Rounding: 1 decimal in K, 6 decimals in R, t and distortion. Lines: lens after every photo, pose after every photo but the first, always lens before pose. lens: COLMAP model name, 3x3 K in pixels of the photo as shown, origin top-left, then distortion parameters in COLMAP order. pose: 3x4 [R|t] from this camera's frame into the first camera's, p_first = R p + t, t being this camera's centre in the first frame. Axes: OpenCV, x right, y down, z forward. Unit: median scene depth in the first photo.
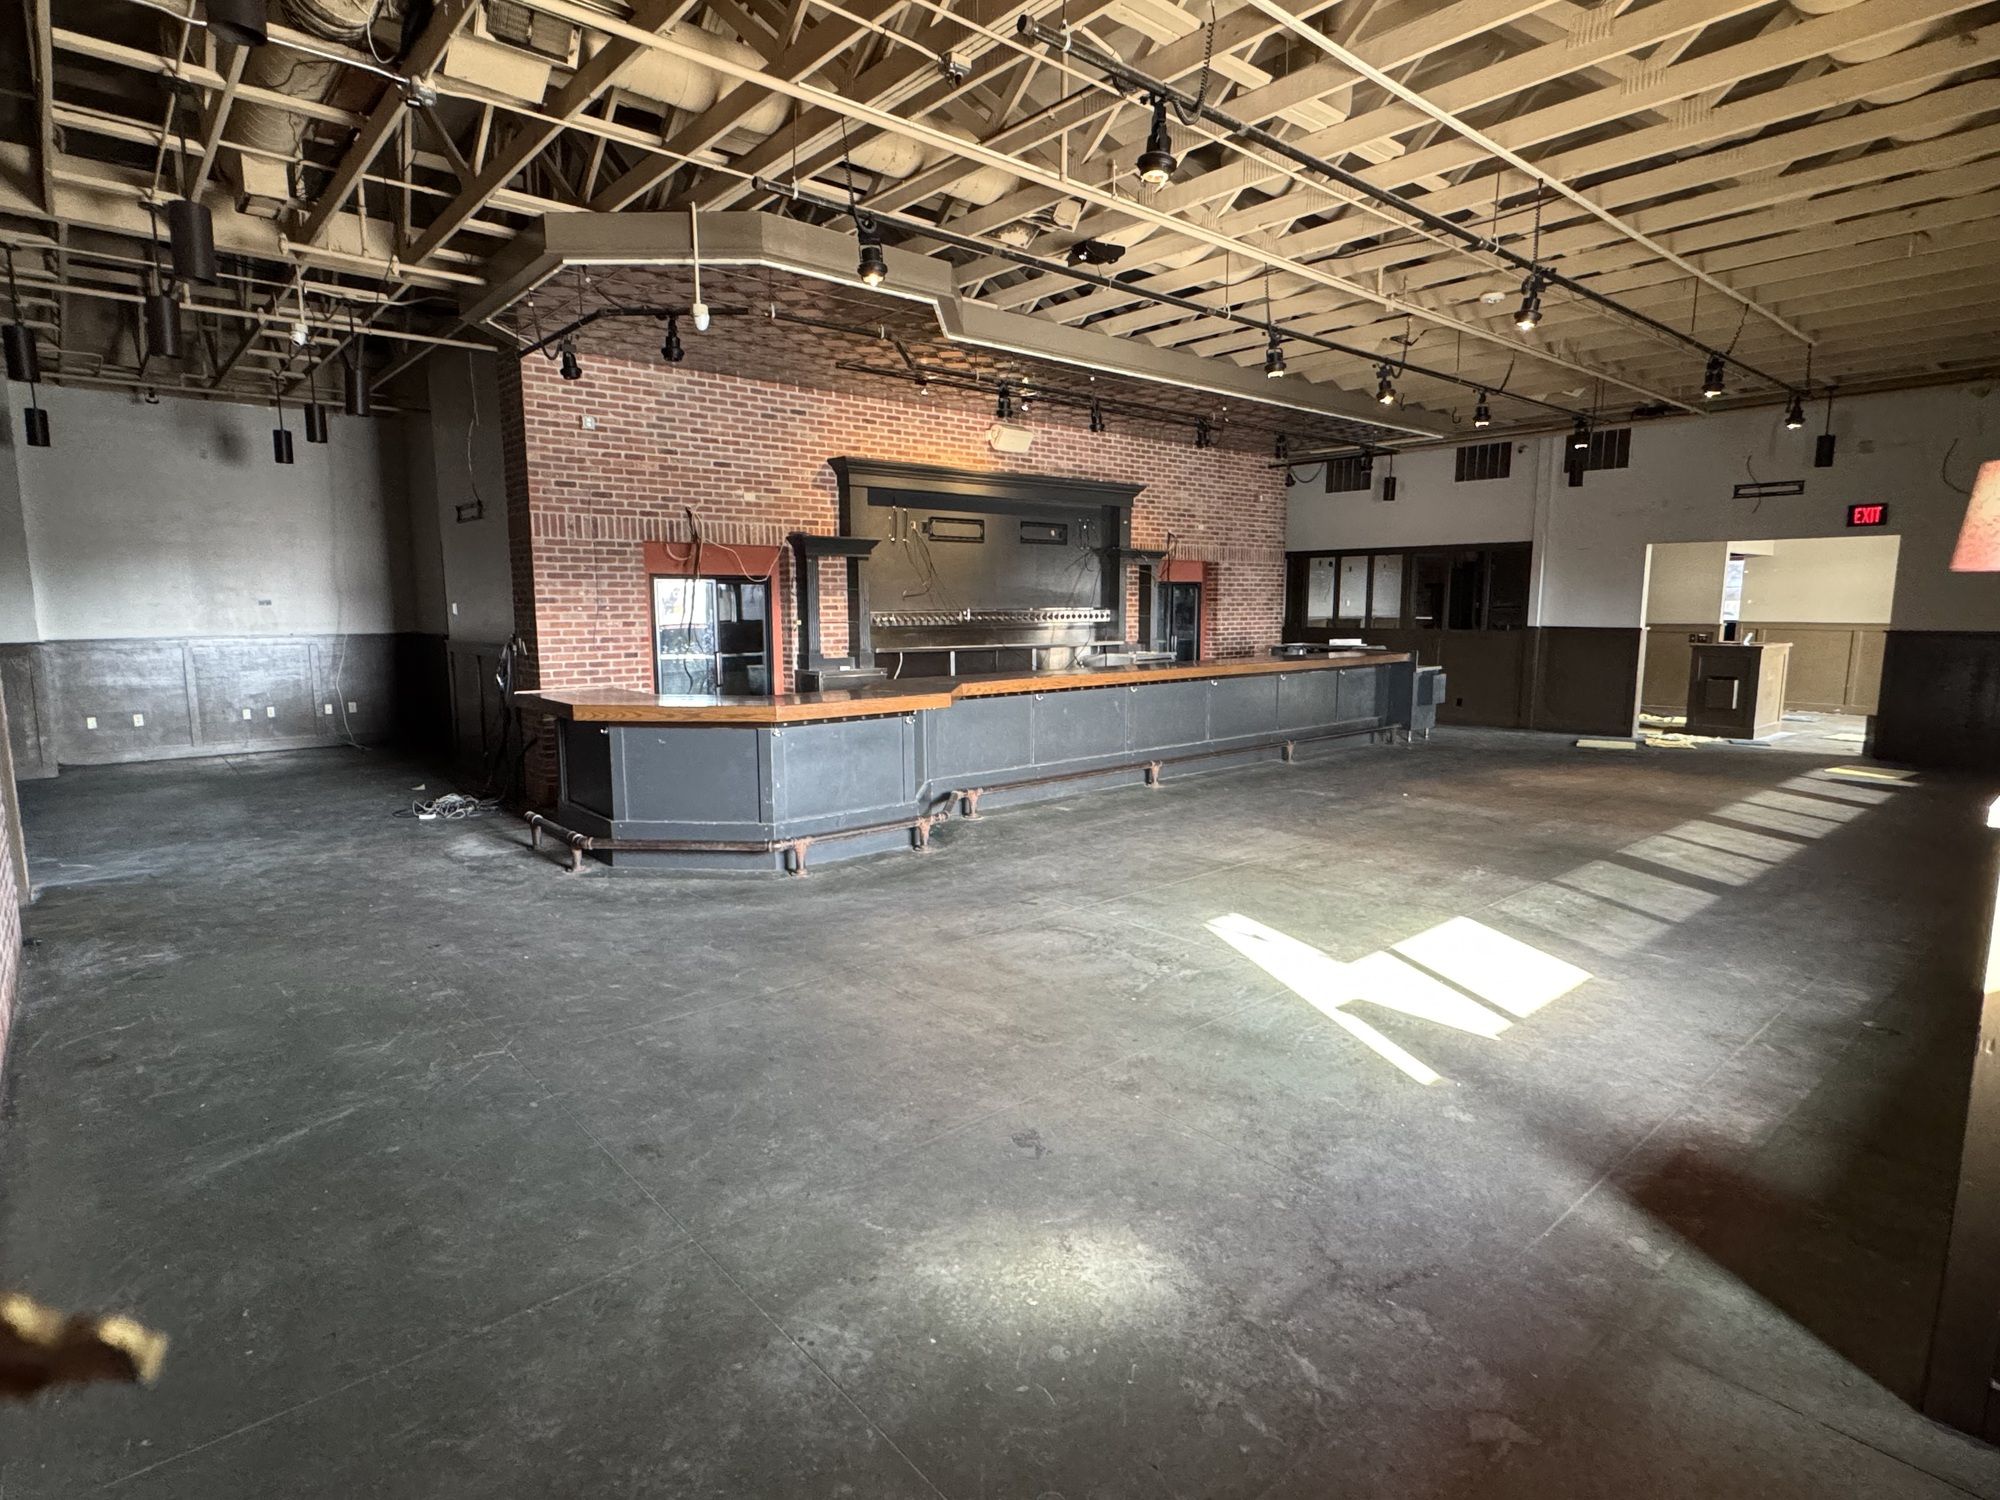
lens RADIAL K [[1061.7, 0, 1002.4], [0, 1061.7, 757.7], [0, 0, 1]] dist [0.002450, -0.000795]
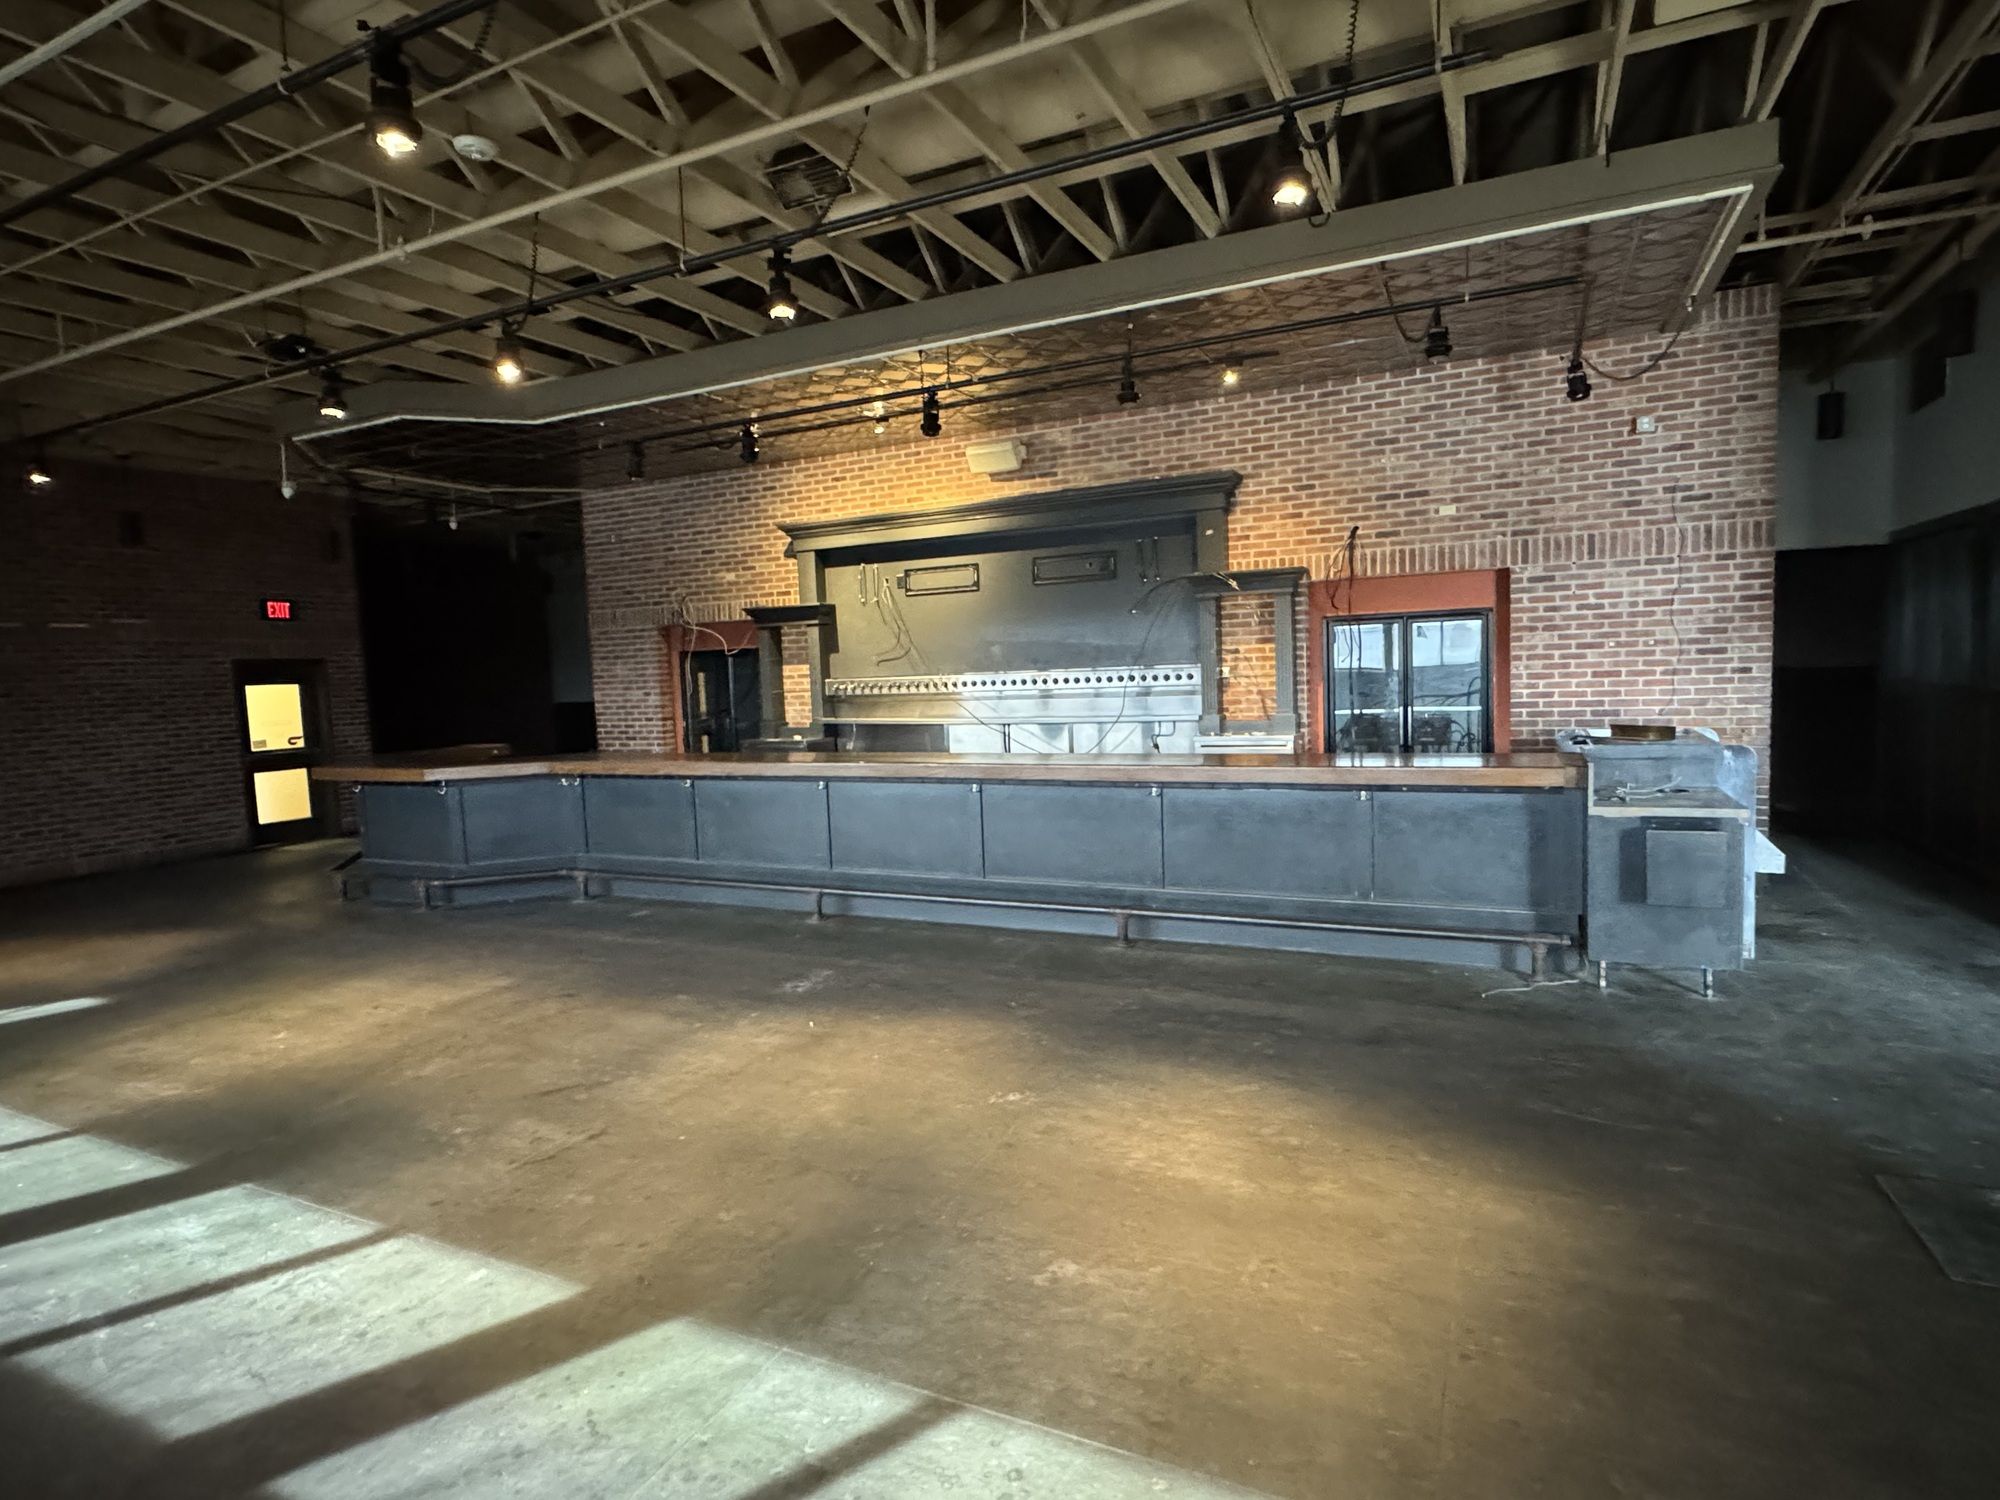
lens RADIAL K [[1061.7, 0, 992.5], [0, 1061.7, 750.5], [0, 0, 1]] dist [0.002450, -0.000795]
pose [[0.388351, 0.066844, -0.919084, 0.876247], [-0.092987, 0.995118, 0.033083, -0.129884], [0.916808, 0.072615, 0.392670, 0.832493]]
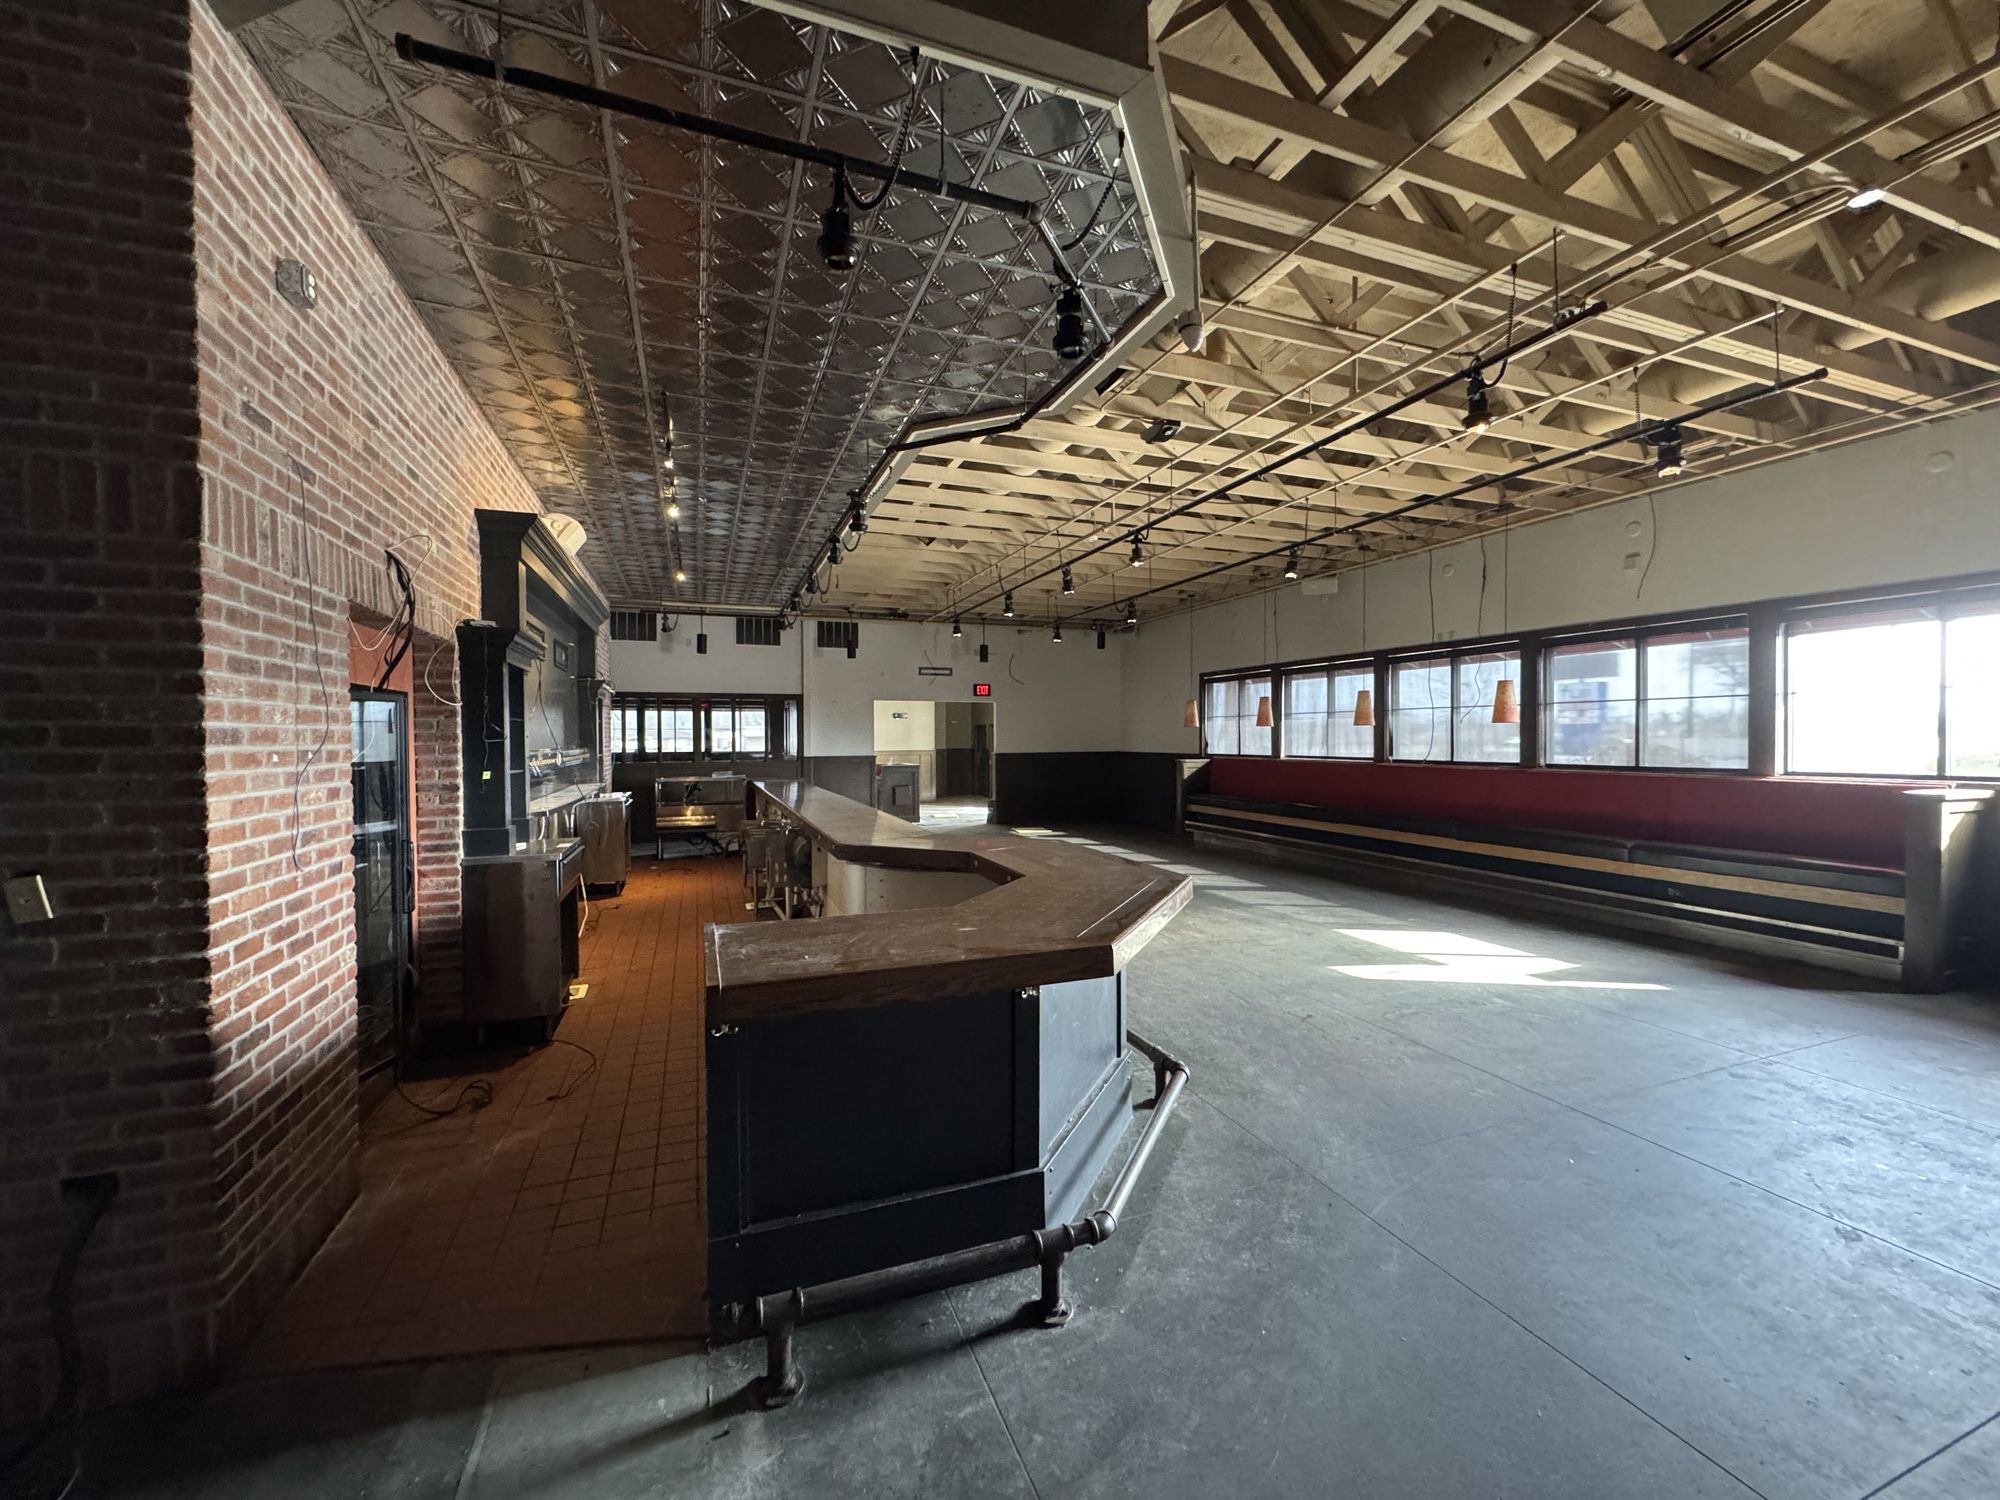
lens RADIAL K [[796.5, 0, 1001.2], [0, 796.5, 745.6], [0, 0, 1]] dist [0.001224, -0.000069]
pose [[0.341193, -0.010901, 0.939930, -0.510688], [0.141531, 0.989129, -0.039904, -0.088464], [-0.929277, 0.146644, 0.339027, 0.605022]]
